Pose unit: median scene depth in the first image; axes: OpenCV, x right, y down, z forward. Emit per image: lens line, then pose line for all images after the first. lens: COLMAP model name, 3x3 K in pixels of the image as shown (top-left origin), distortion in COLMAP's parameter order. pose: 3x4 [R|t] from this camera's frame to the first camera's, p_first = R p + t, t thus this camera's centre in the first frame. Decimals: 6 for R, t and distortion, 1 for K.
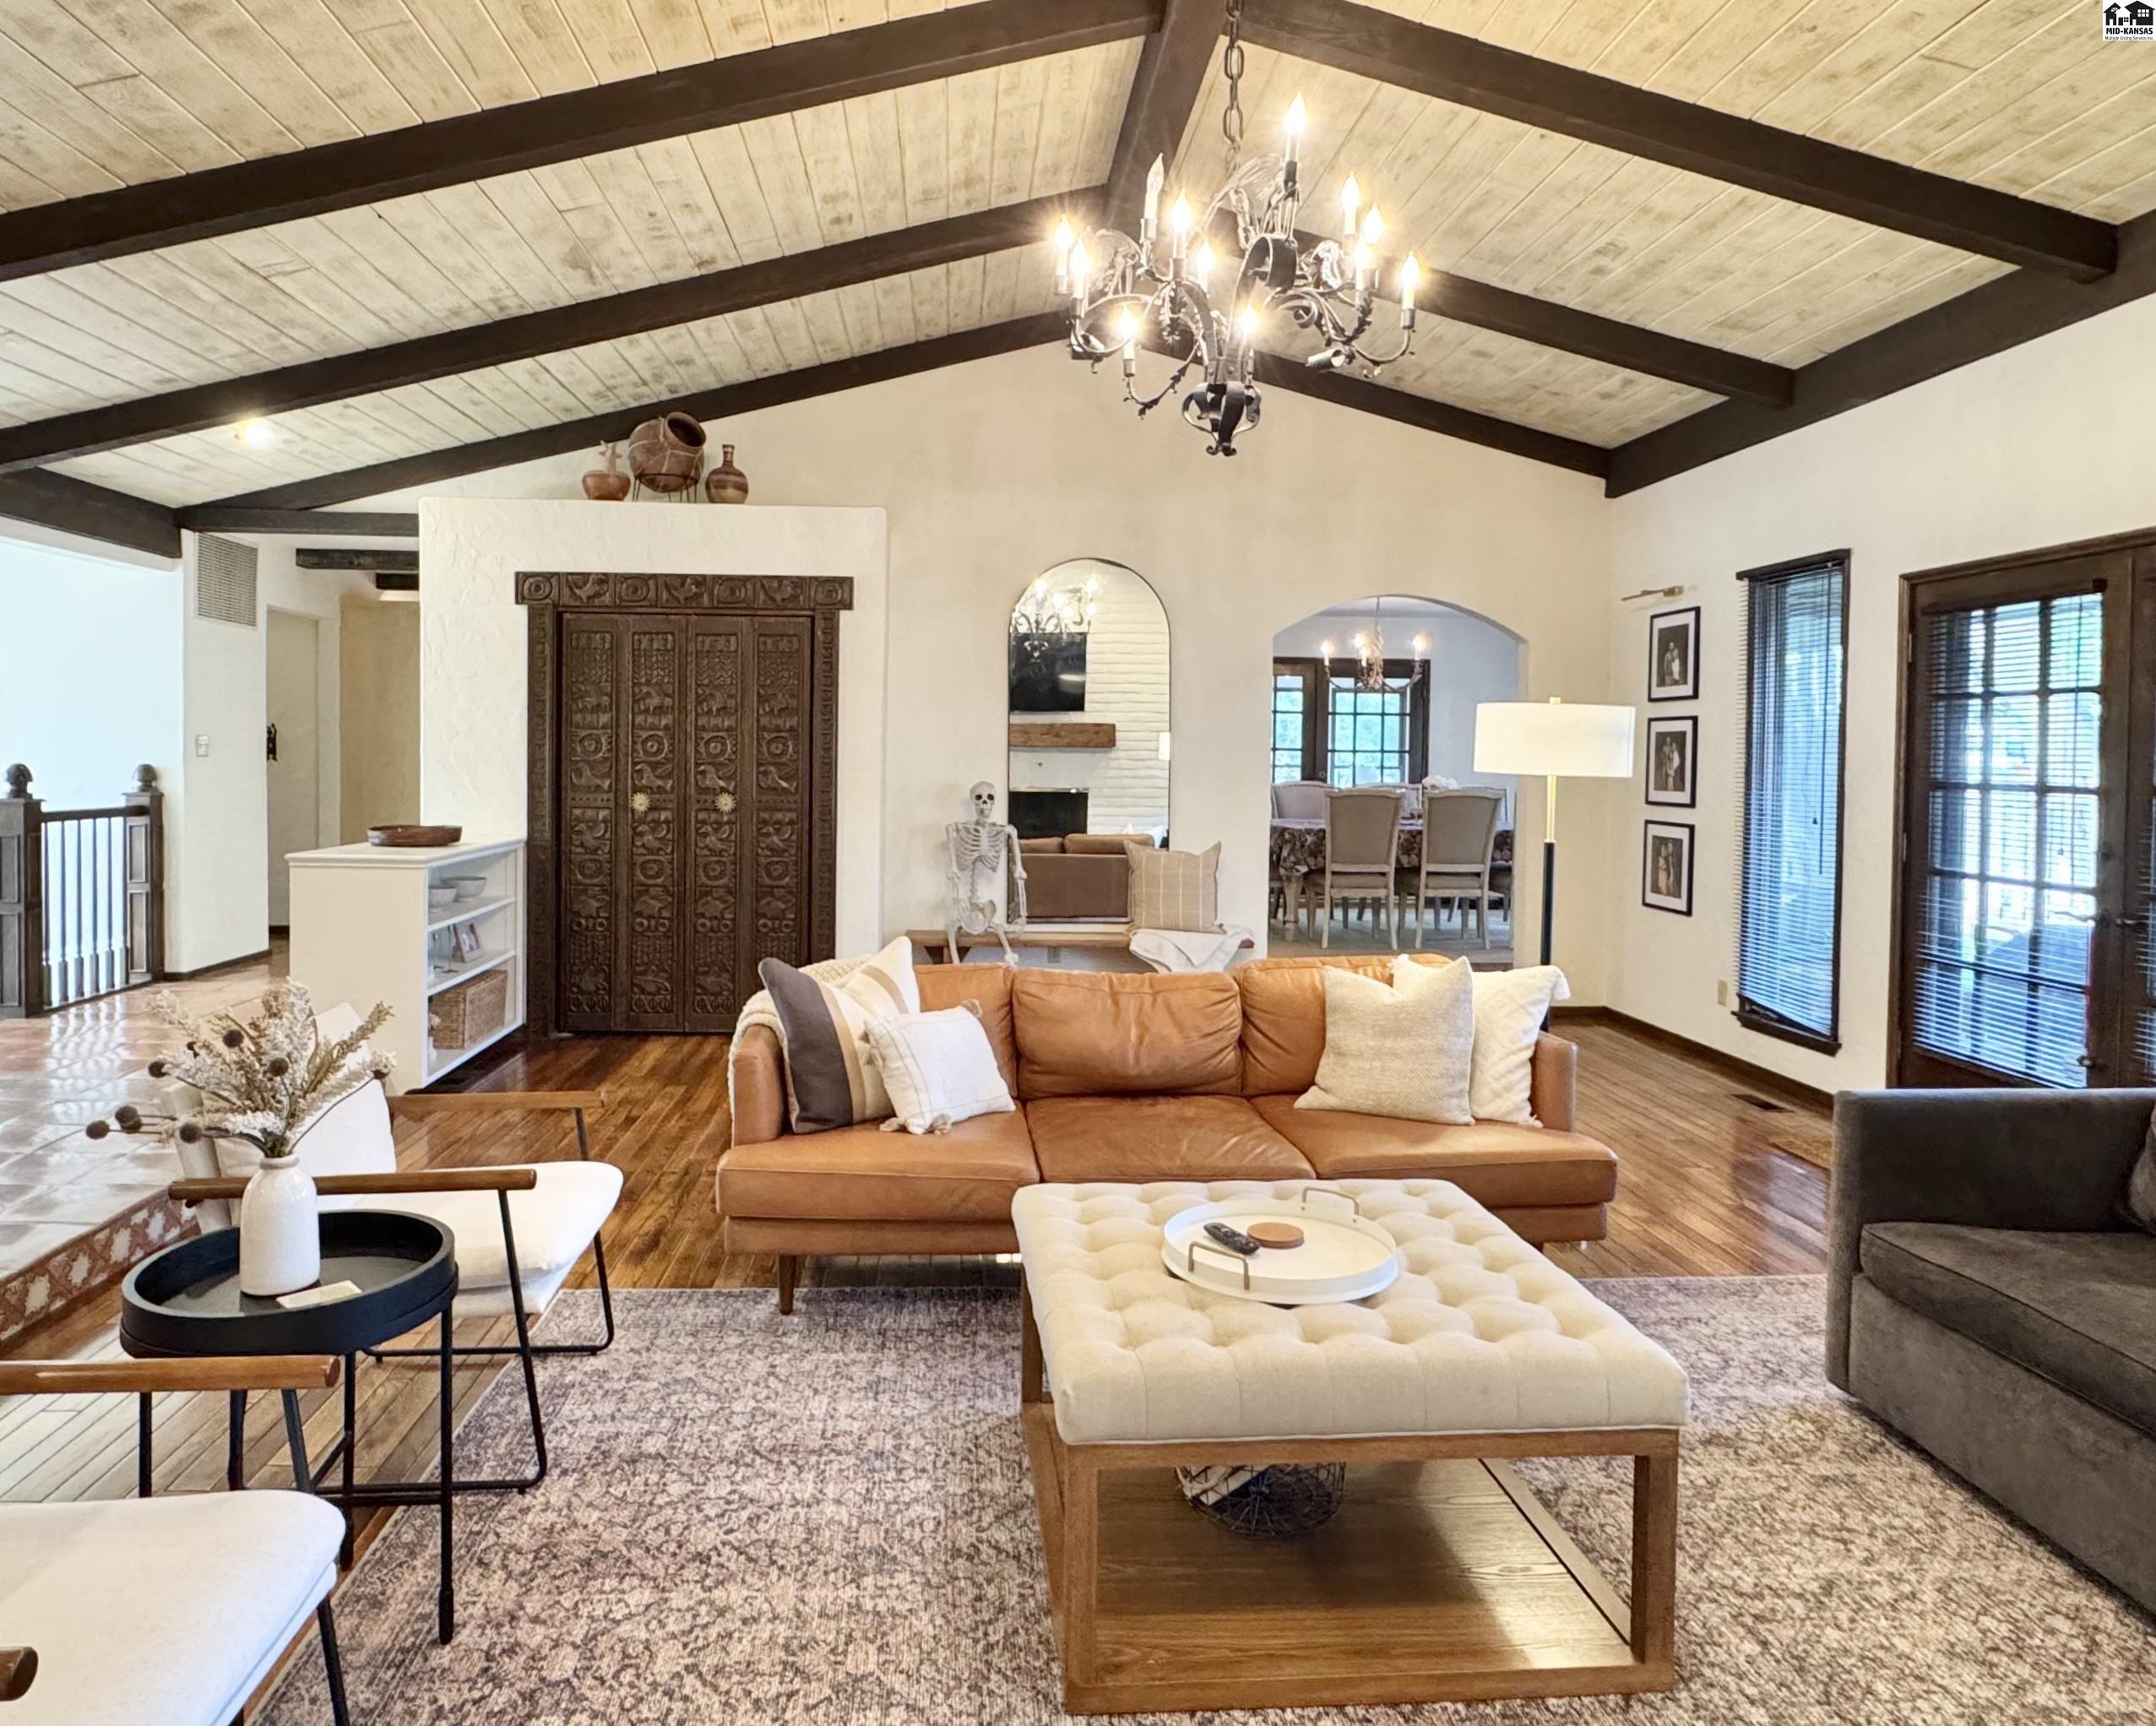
lens RADIAL K [[1335.3, 0, 1016.7], [0, 1335.3, 792.1], [0, 0, 1]] dist [-0.003777, -0.000537]
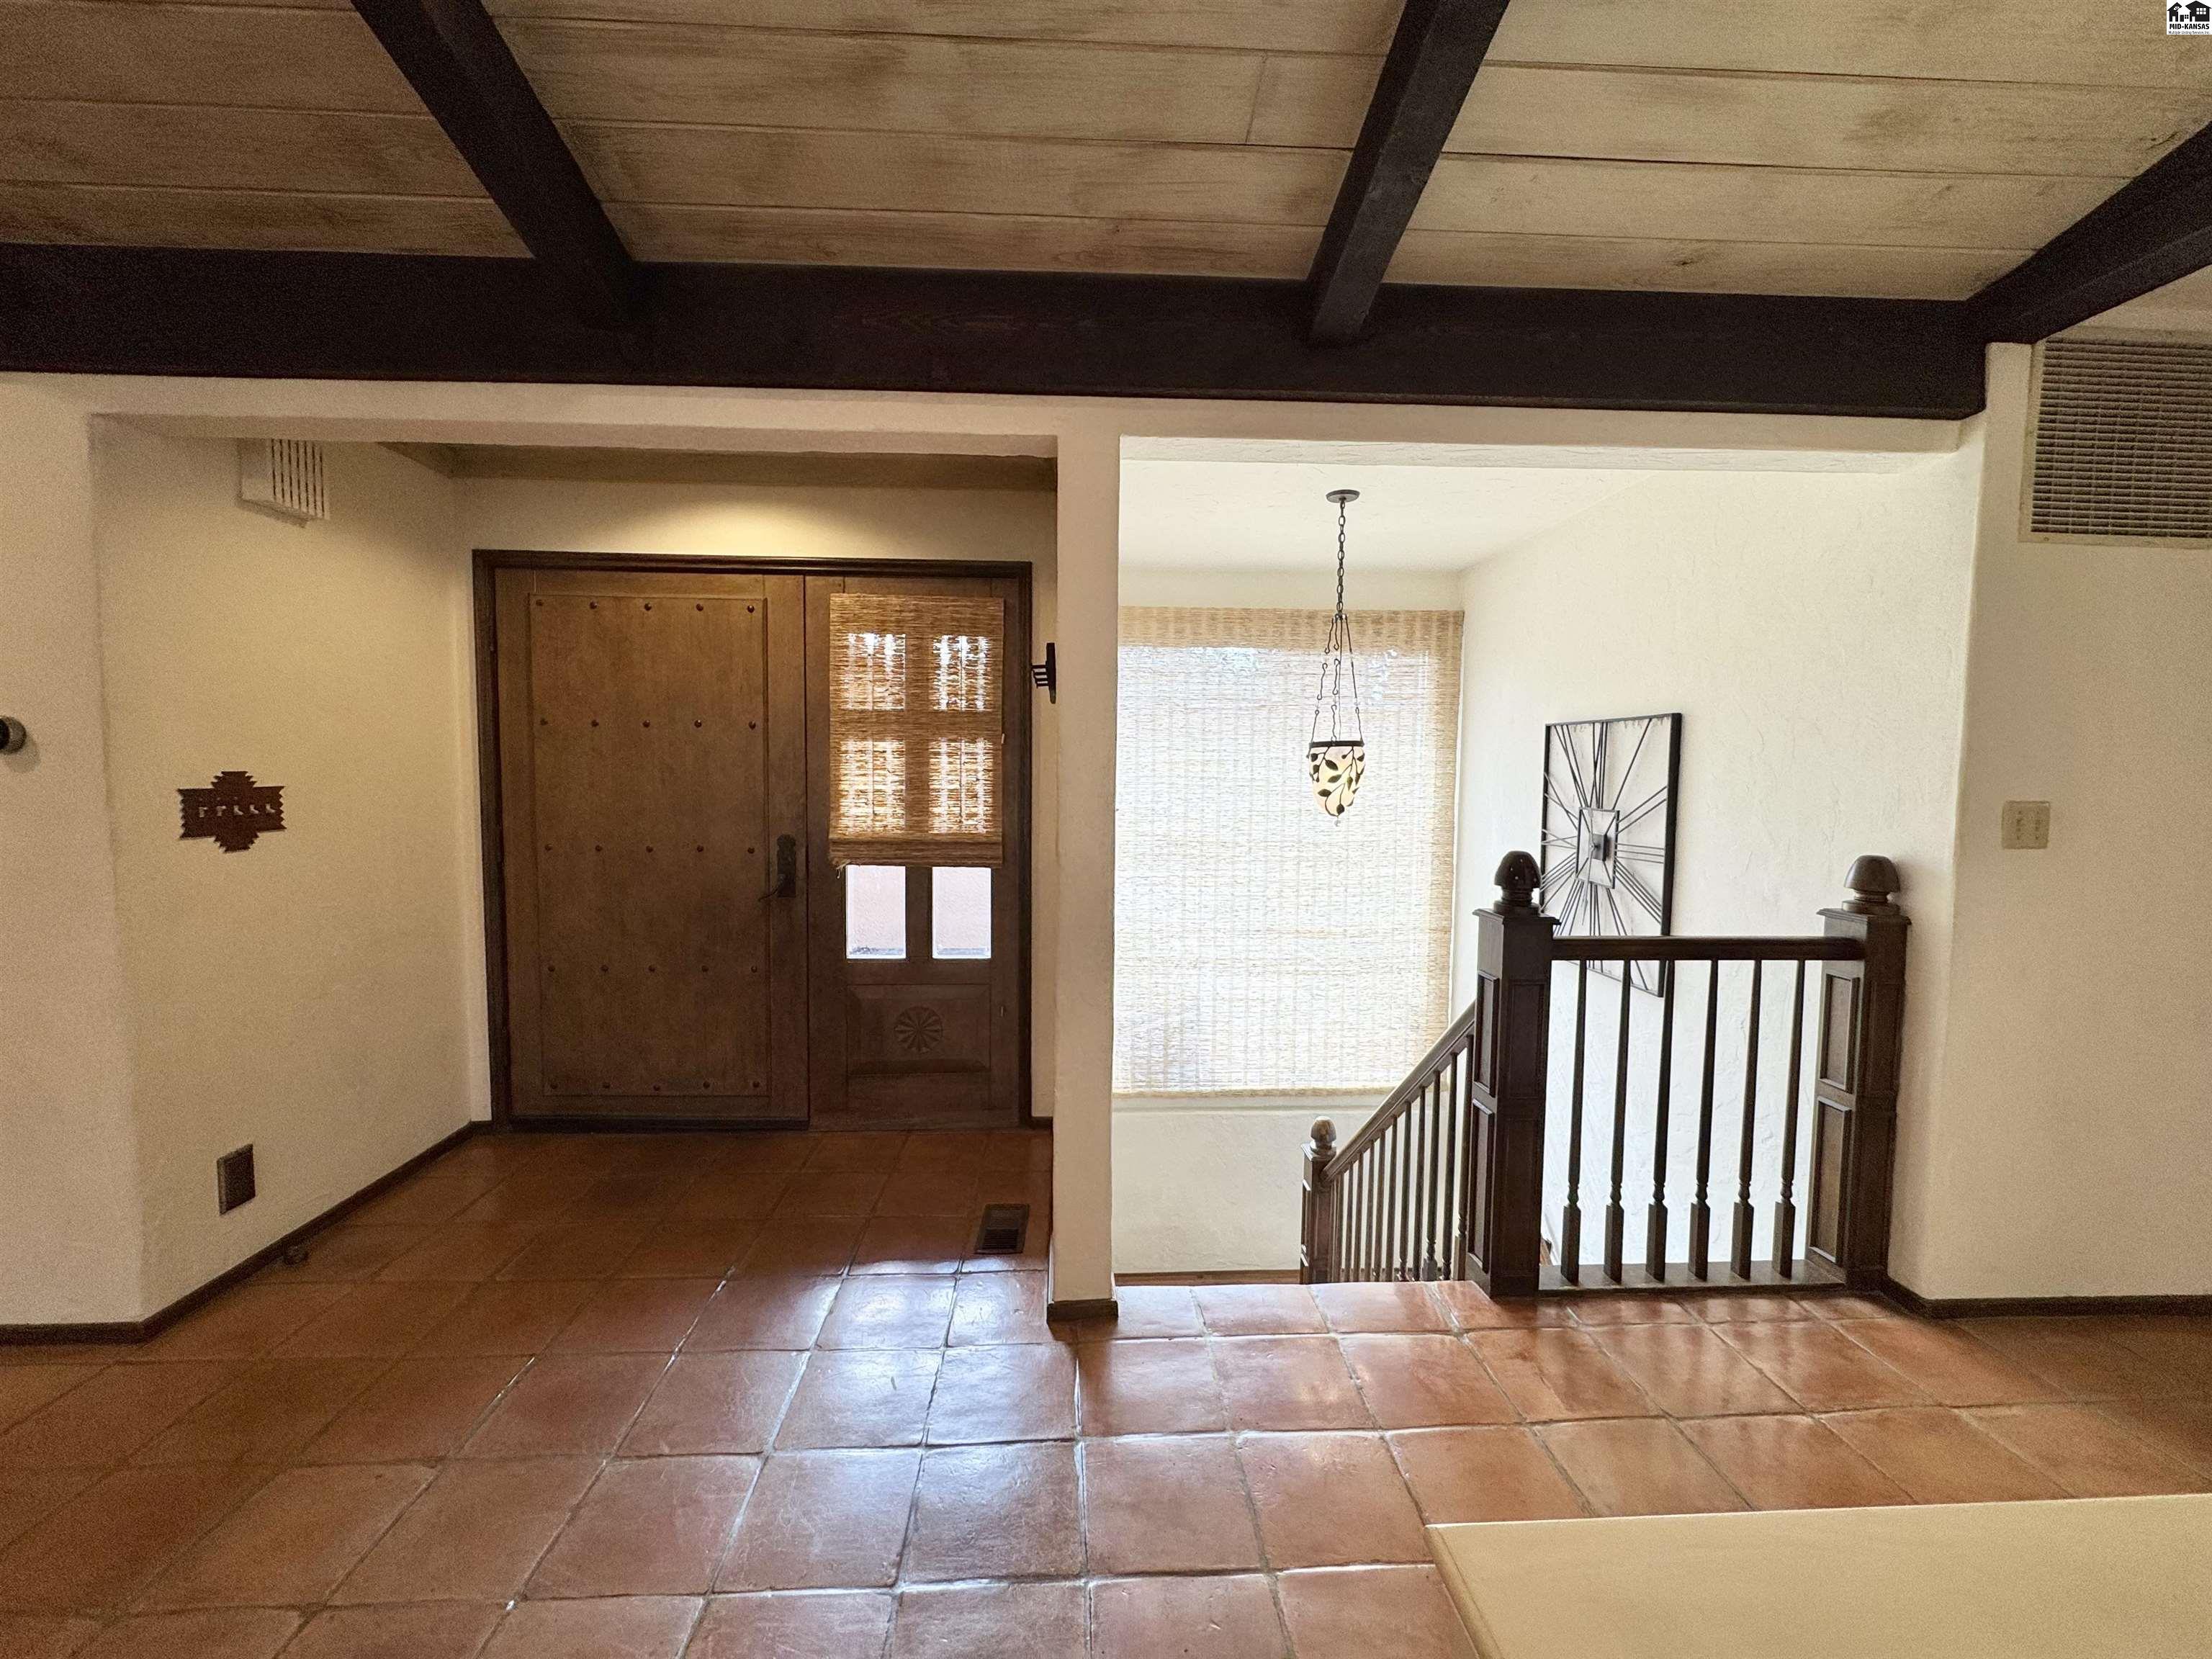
lens RADIAL K [[881.4, 0, 1108.7], [0, 881.4, 828.5], [0, 0, 1]] dist [-0.003963, -0.000422]
pose [[-0.000103, 0.047469, -0.998873, -0.326187], [-0.034412, 0.998281, 0.047444, -0.037957], [0.999408, 0.034378, 0.001530, 0.719078]]
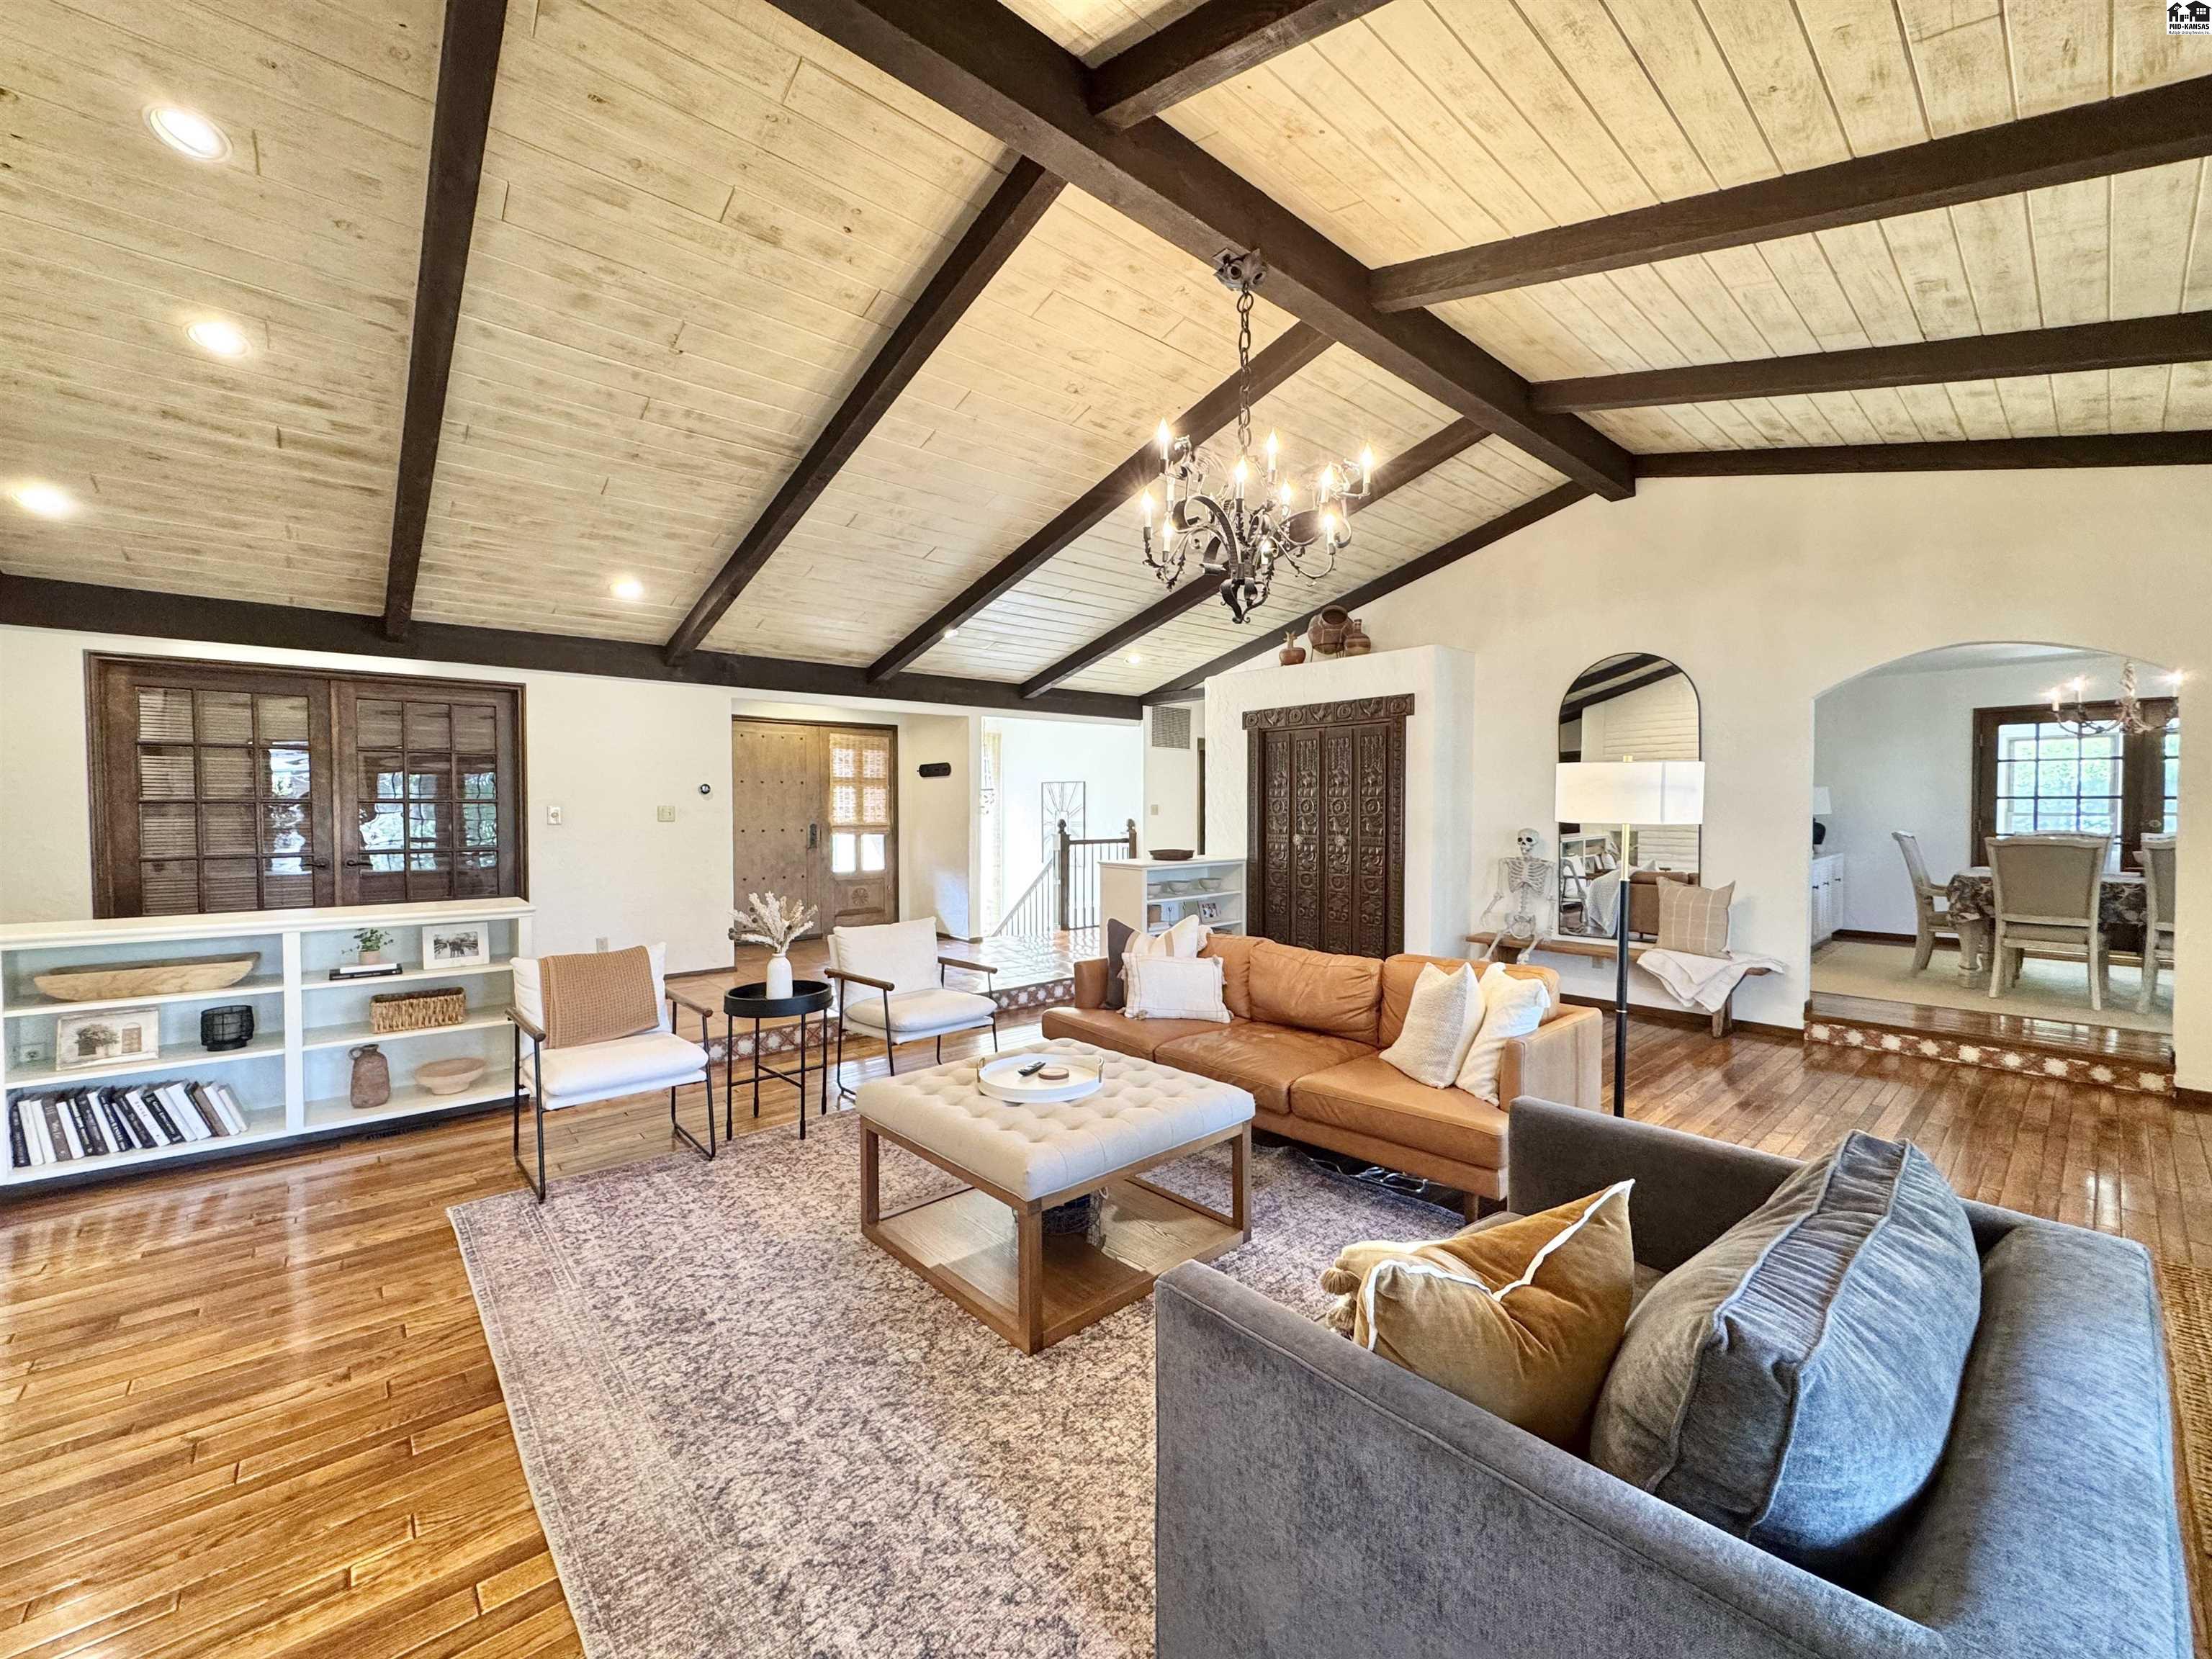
lens RADIAL K [[881.4, 0, 1115.6], [0, 881.4, 820.9], [0, 0, 1]] dist [-0.003963, -0.000422]
pose [[0.633356, -0.003325, -0.773854, 0.416328], [-0.009561, 0.999881, -0.012122, -0.000657], [0.773802, 0.015076, 0.633248, 0.102719]]
